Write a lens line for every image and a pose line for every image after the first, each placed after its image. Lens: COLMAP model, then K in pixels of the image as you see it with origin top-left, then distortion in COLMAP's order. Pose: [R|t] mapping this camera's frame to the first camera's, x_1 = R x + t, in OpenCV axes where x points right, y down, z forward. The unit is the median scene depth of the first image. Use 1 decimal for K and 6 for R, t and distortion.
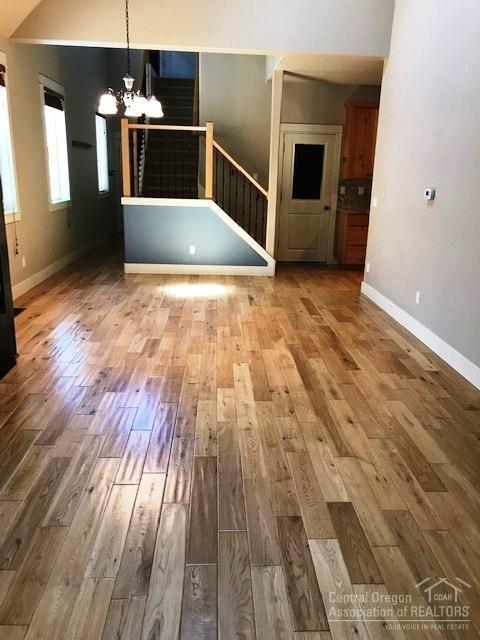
lens RADIAL K [[521.9, 0, 239.9], [0, 521.9, 319.9], [0, 0, 1]] dist [0.040998, -0.068857]
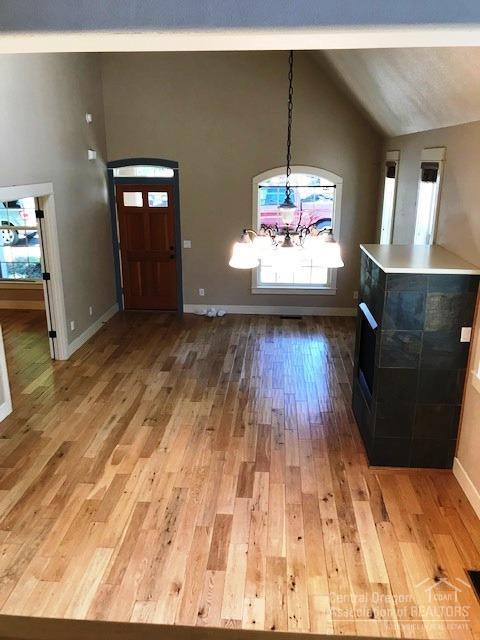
lens RADIAL K [[521.9, 0, 239.4], [0, 521.9, 317.6], [0, 0, 1]] dist [0.040998, -0.068857]
pose [[-0.992139, -0.064666, 0.107139, -0.262410], [0.003897, 0.839759, 0.542945, -0.766651], [-0.125081, 0.539094, -0.832906, 1.776684]]
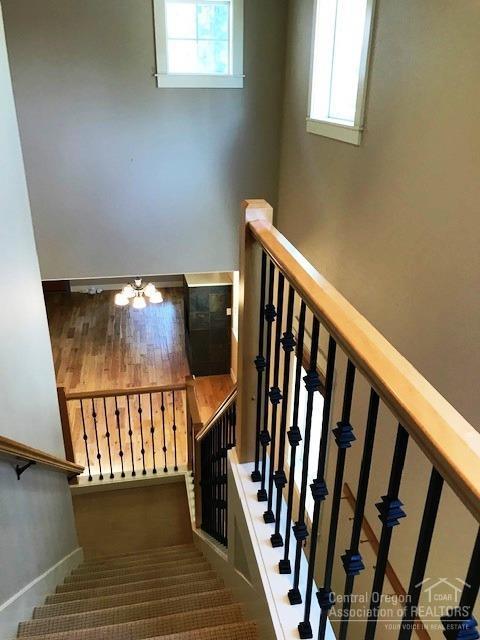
lens RADIAL K [[521.9, 0, 246.5], [0, 521.9, 320.1], [0, 0, 1]] dist [0.040998, -0.068857]
pose [[-0.986994, 0.016287, -0.159928, -0.312399], [-0.089895, 0.768845, 0.633084, -1.485848], [0.133272, 0.639227, -0.757382, 2.514093]]
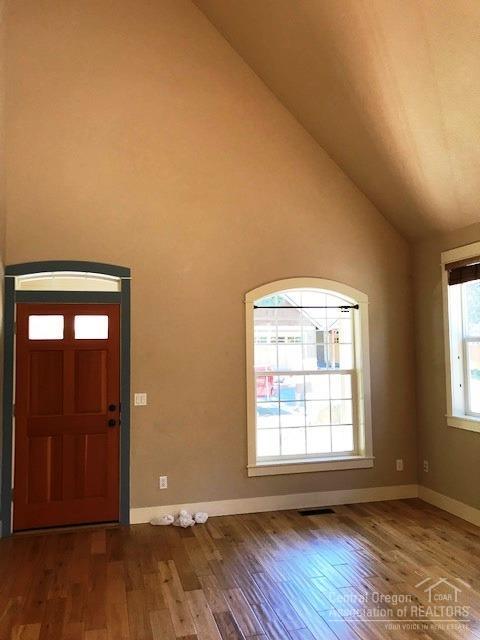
lens RADIAL K [[521.9, 0, 242.1], [0, 521.9, 314.5], [0, 0, 1]] dist [0.040998, -0.068857]
pose [[-0.978878, -0.029755, -0.202269, 0.204784], [-0.071838, 0.976325, 0.204033, -0.349850], [0.191409, 0.214254, -0.957840, 1.099297]]
